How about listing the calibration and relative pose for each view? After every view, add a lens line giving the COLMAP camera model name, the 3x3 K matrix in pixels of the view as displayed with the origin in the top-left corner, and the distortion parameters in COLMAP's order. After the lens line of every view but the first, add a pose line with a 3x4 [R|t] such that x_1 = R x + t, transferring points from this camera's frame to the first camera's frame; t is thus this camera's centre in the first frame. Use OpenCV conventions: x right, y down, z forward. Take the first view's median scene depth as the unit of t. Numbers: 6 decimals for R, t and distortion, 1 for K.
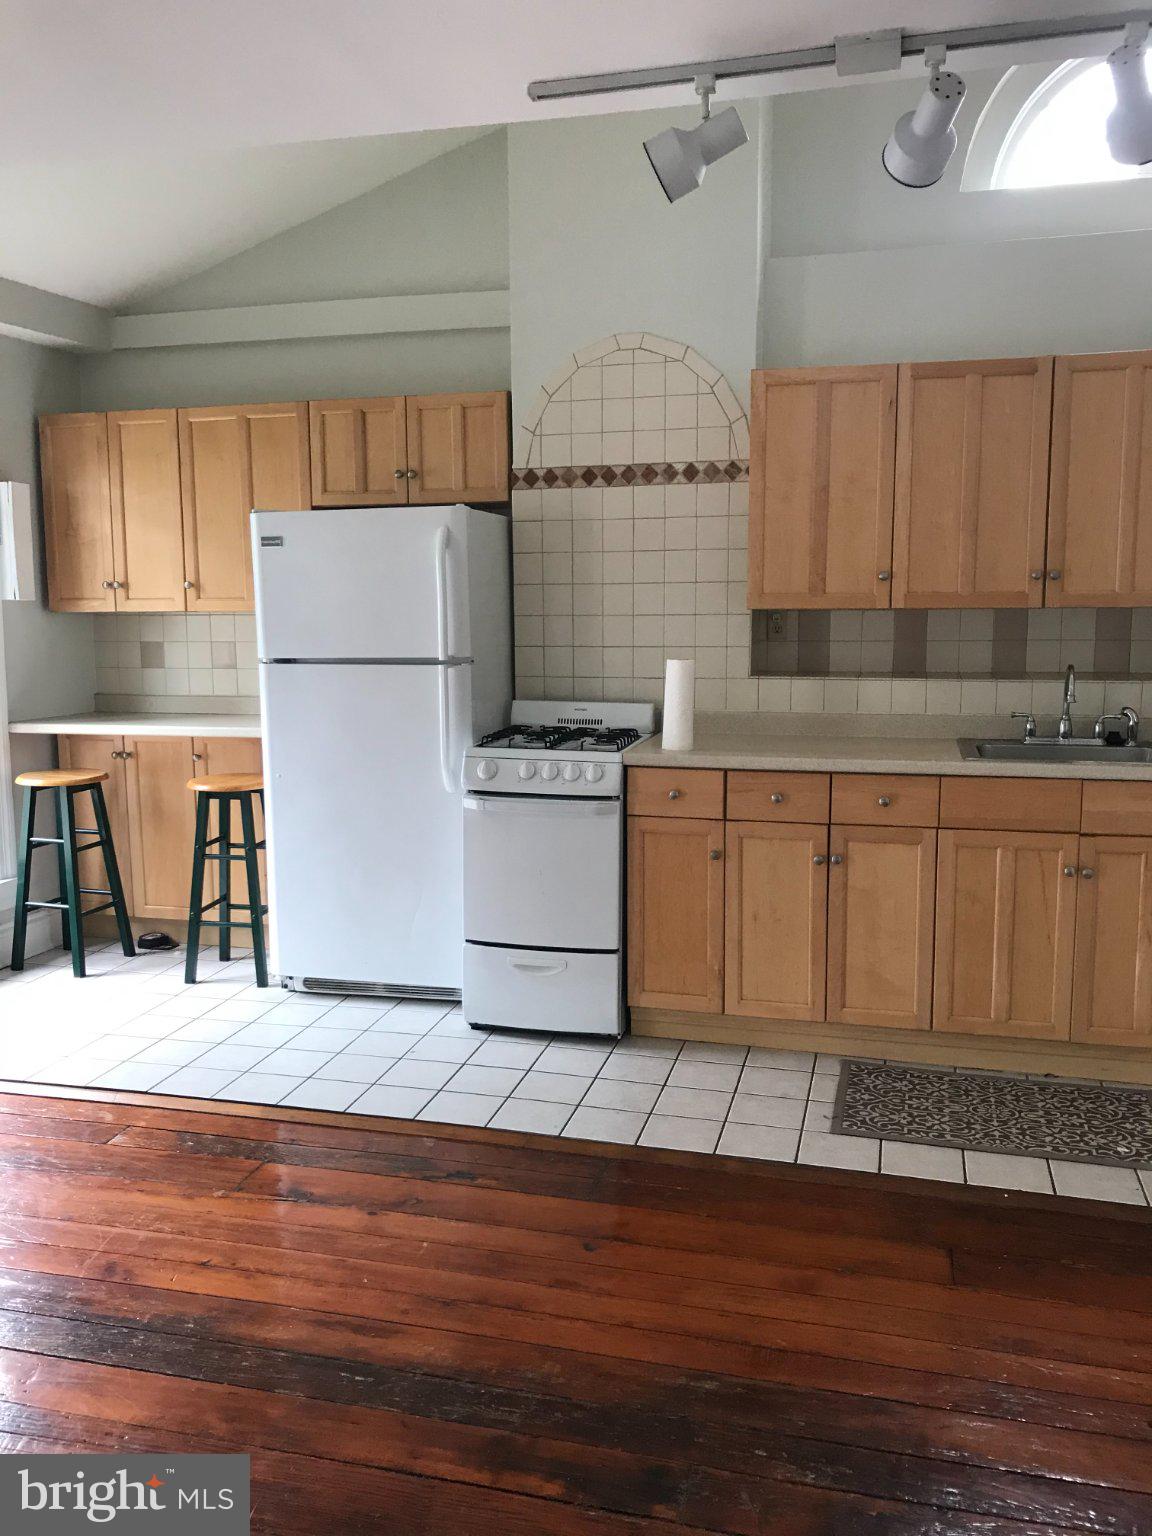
lens RADIAL K [[1263.5, 0, 576.0], [0, 1263.5, 768.0], [0, 0, 1]] dist [0.002913, -0.009817]
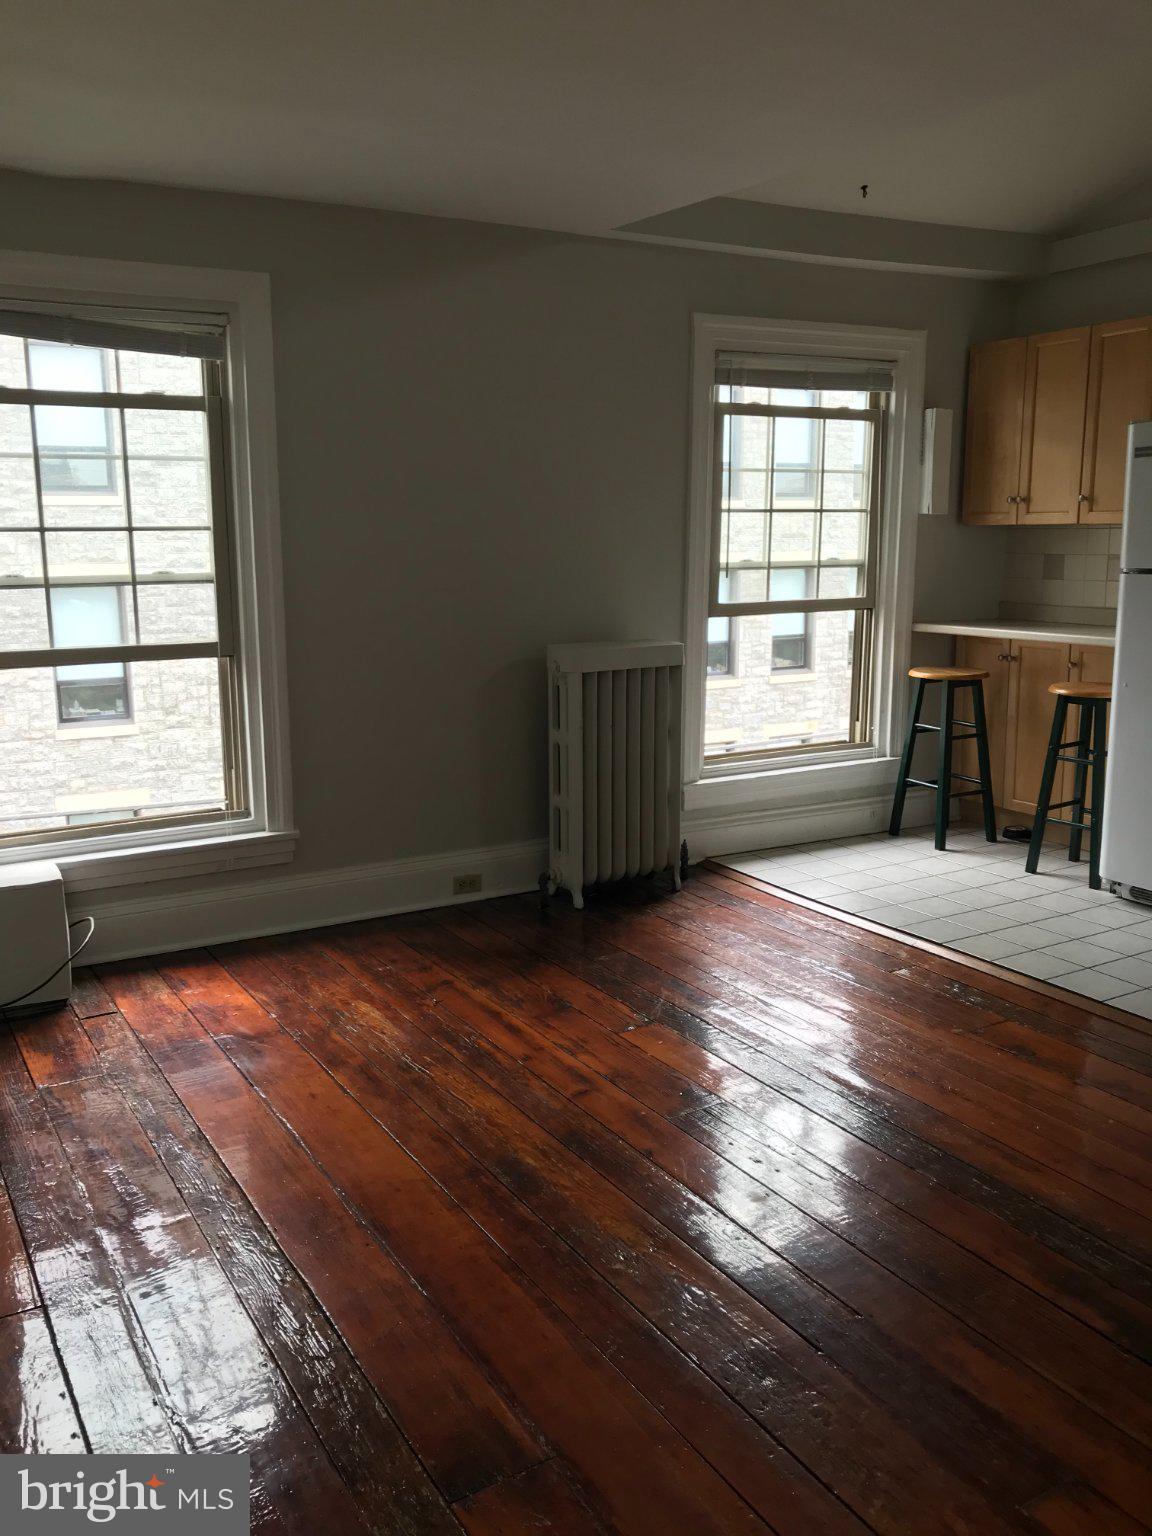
lens RADIAL K [[1276.3, 0, 576.0], [0, 1276.3, 768.0], [0, 0, 1]] dist [0.011064, 0.004757]
pose [[0.710150, 0.131050, -0.691746, 0.174198], [-0.090061, 0.991361, 0.095356, 0.014048], [0.698266, -0.005418, 0.715818, -0.051780]]
